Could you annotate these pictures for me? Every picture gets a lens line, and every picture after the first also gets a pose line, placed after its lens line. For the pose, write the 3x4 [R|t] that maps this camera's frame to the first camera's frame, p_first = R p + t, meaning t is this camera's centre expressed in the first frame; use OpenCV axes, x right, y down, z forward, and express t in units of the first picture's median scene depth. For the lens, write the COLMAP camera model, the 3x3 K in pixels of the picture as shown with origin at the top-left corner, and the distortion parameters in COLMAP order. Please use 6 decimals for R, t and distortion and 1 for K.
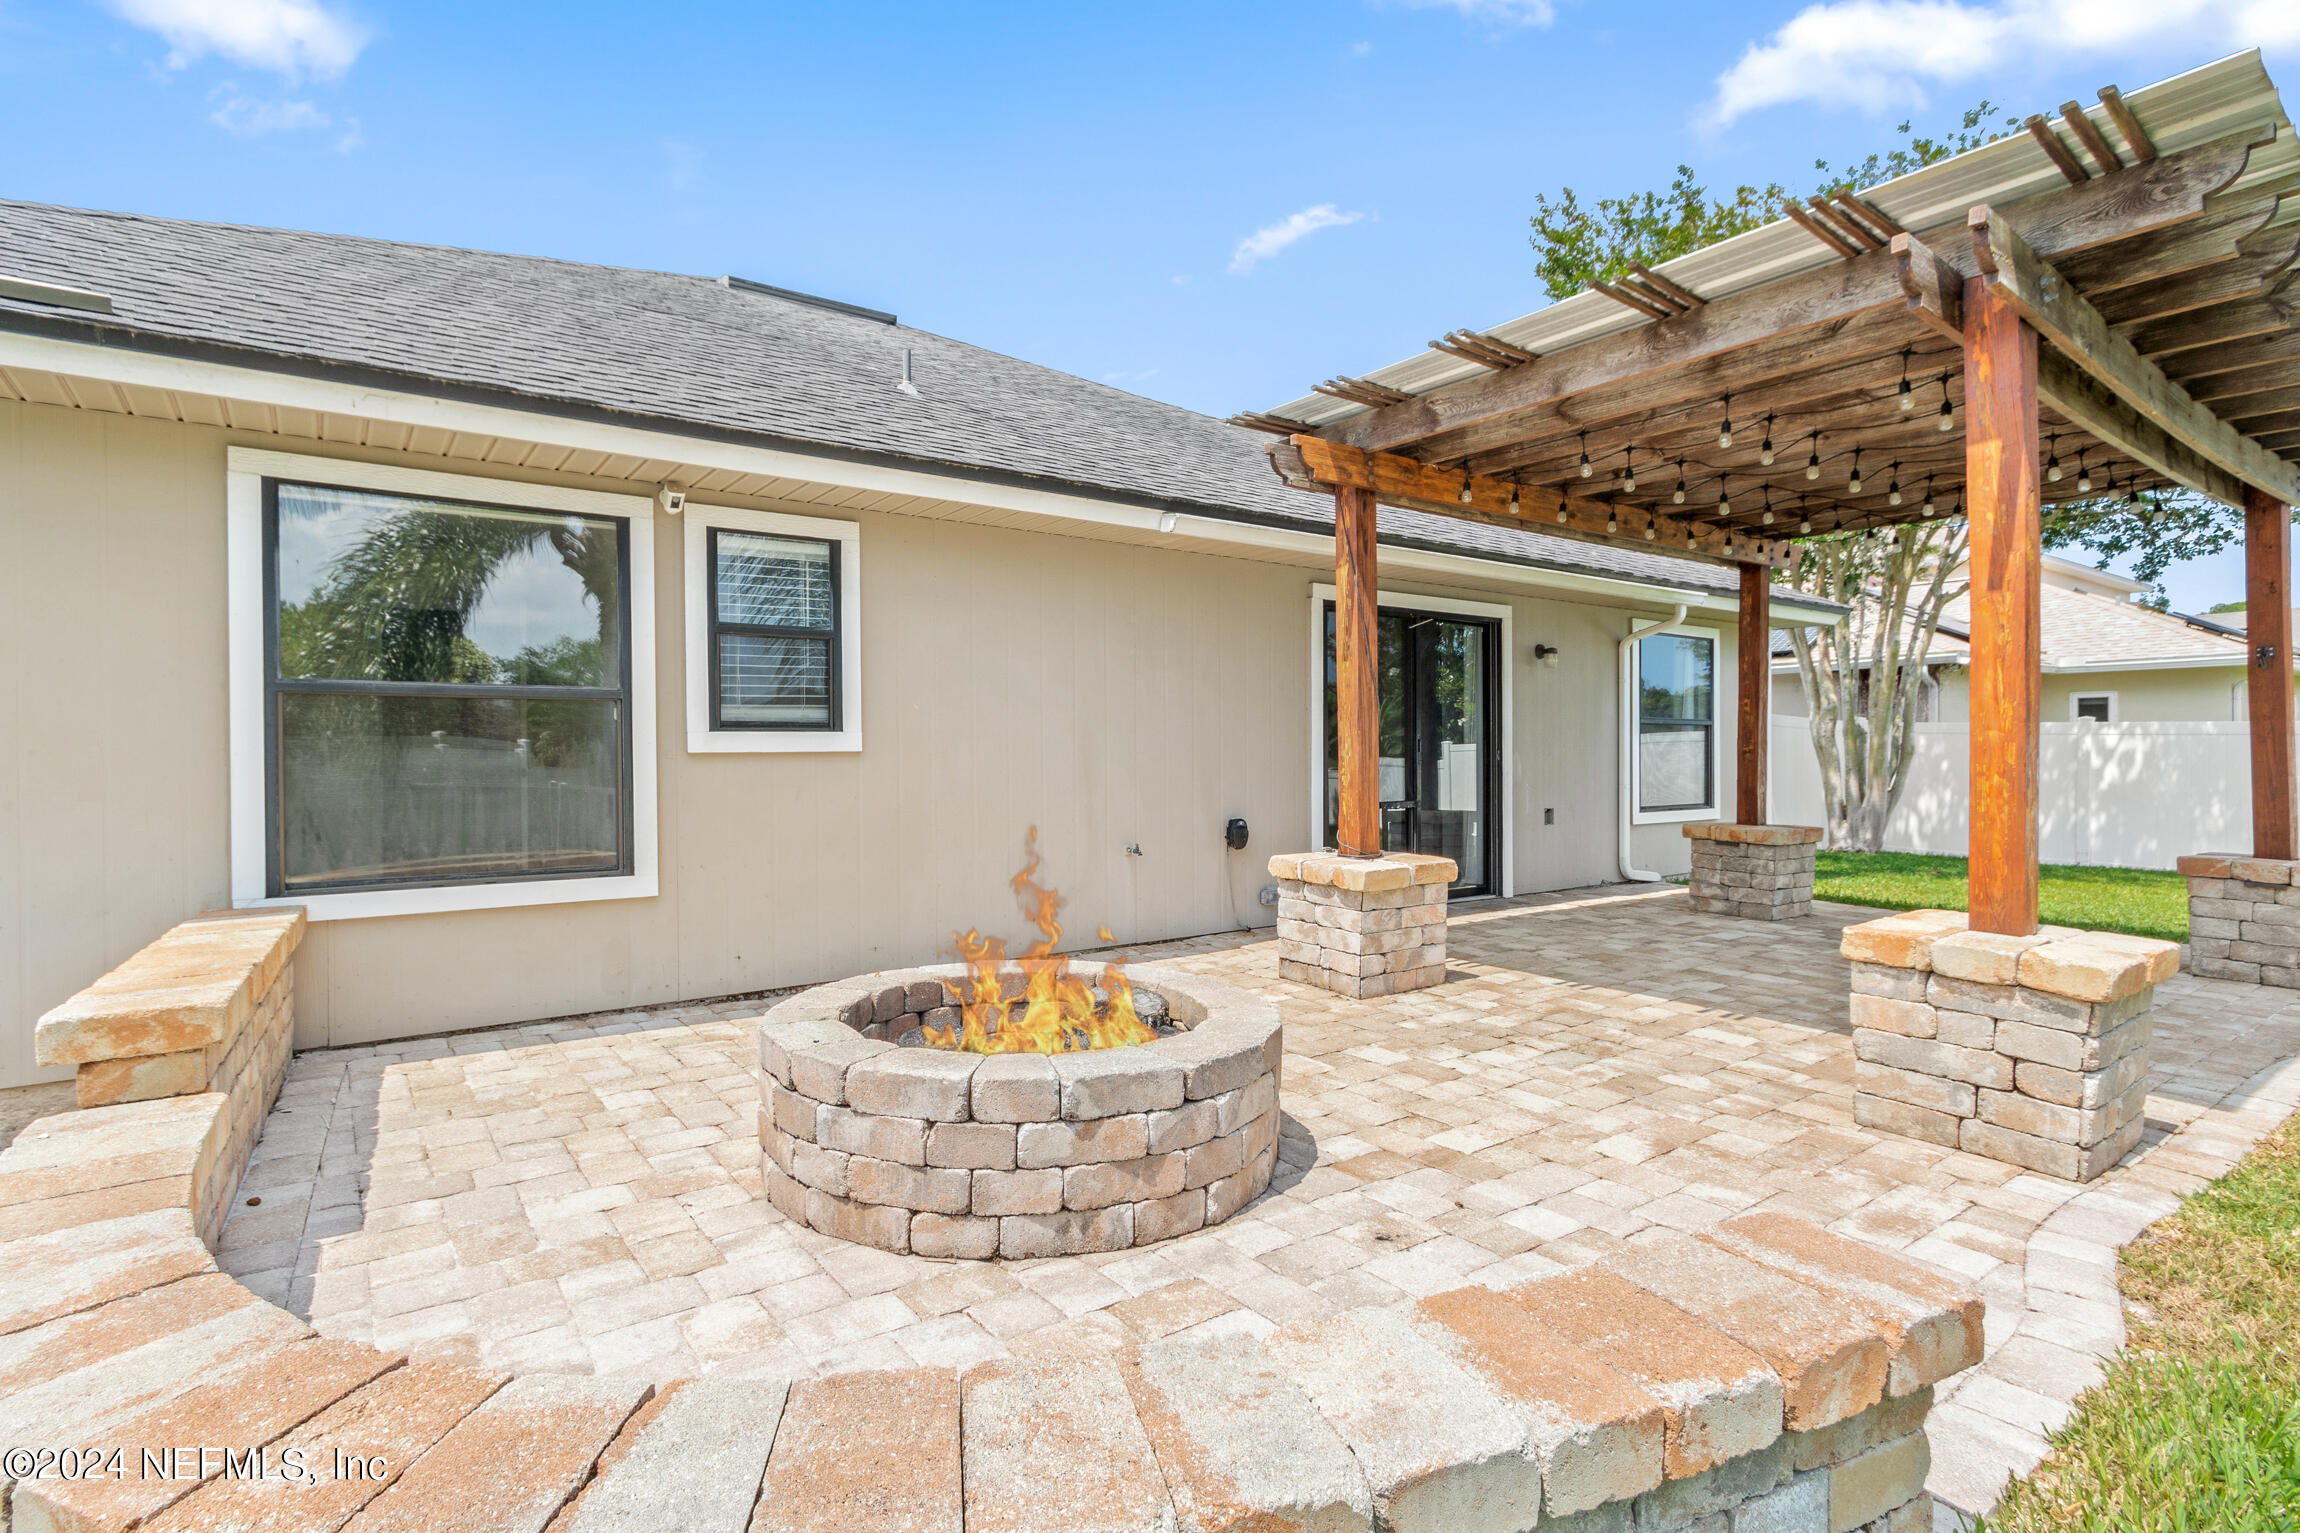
lens RADIAL K [[1085.4, 0, 1149.9], [0, 1085.4, 760.5], [0, 0, 1]] dist [0.006334, 0.001759]
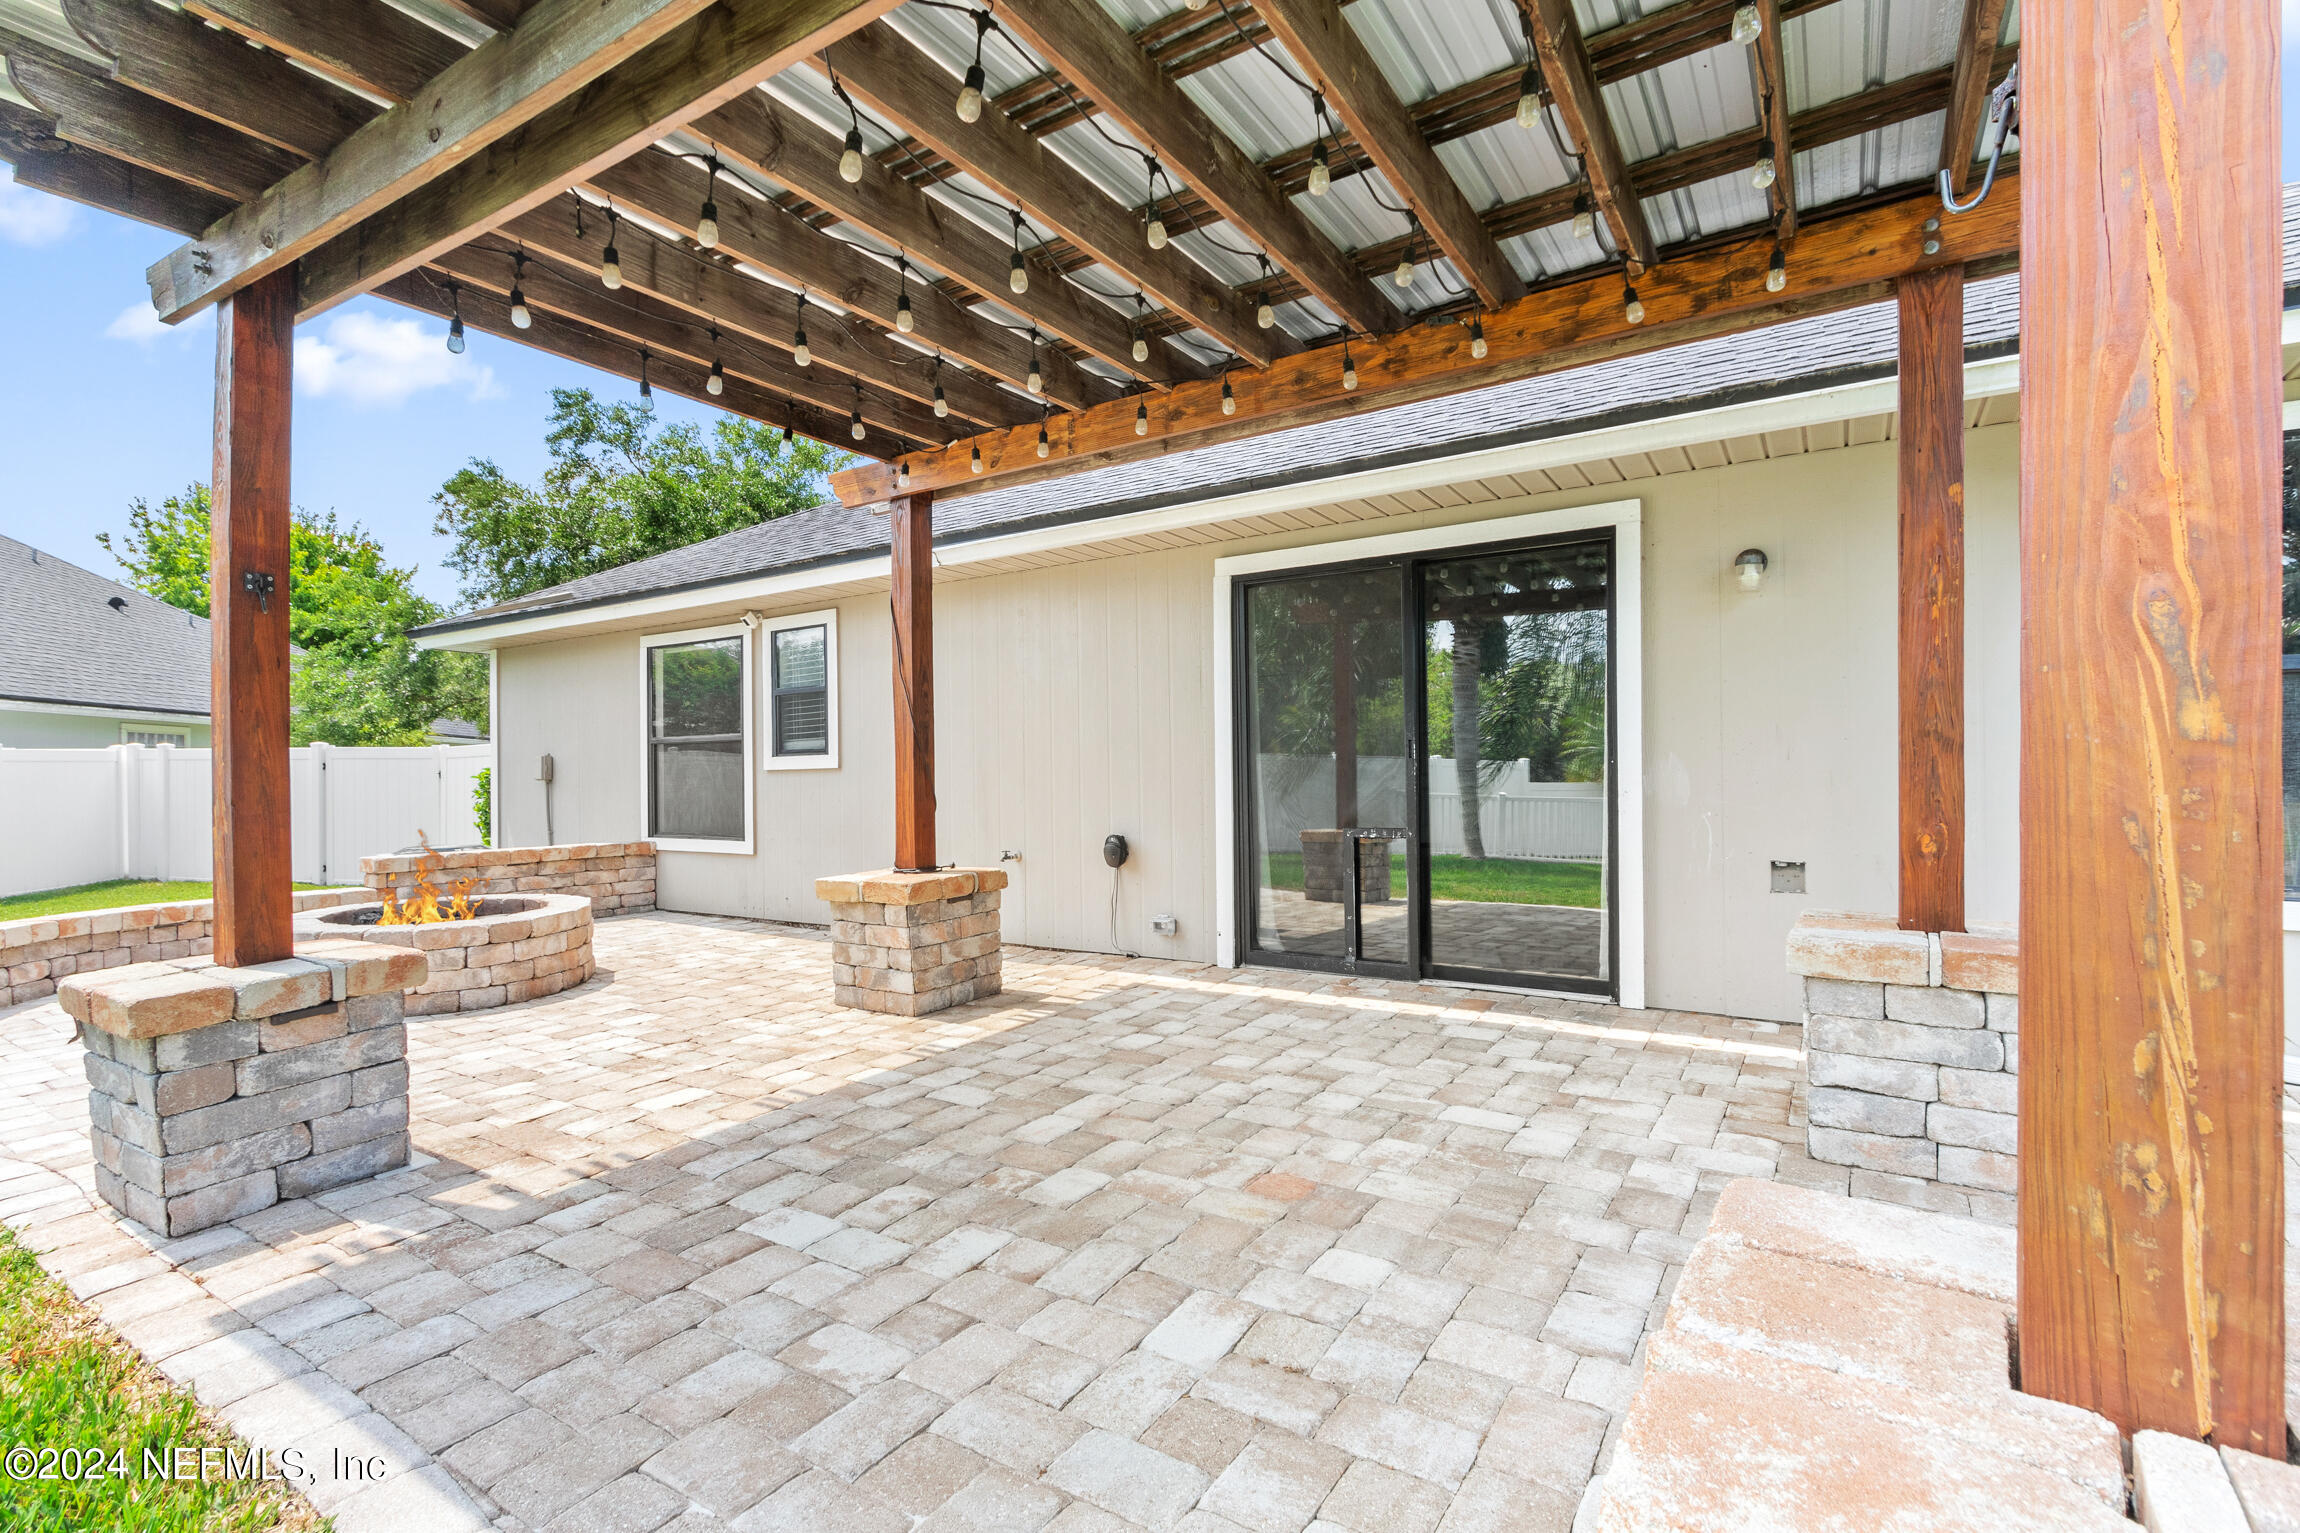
lens RADIAL K [[1085.4, 0, 1157.5], [0, 1085.4, 768.7], [0, 0, 1]] dist [0.006334, 0.001759]
pose [[0.361683, -0.003341, -0.932295, 1.255107], [0.006784, 0.999977, -0.000951, -0.002539], [0.932276, -0.005981, 0.361697, 0.897993]]
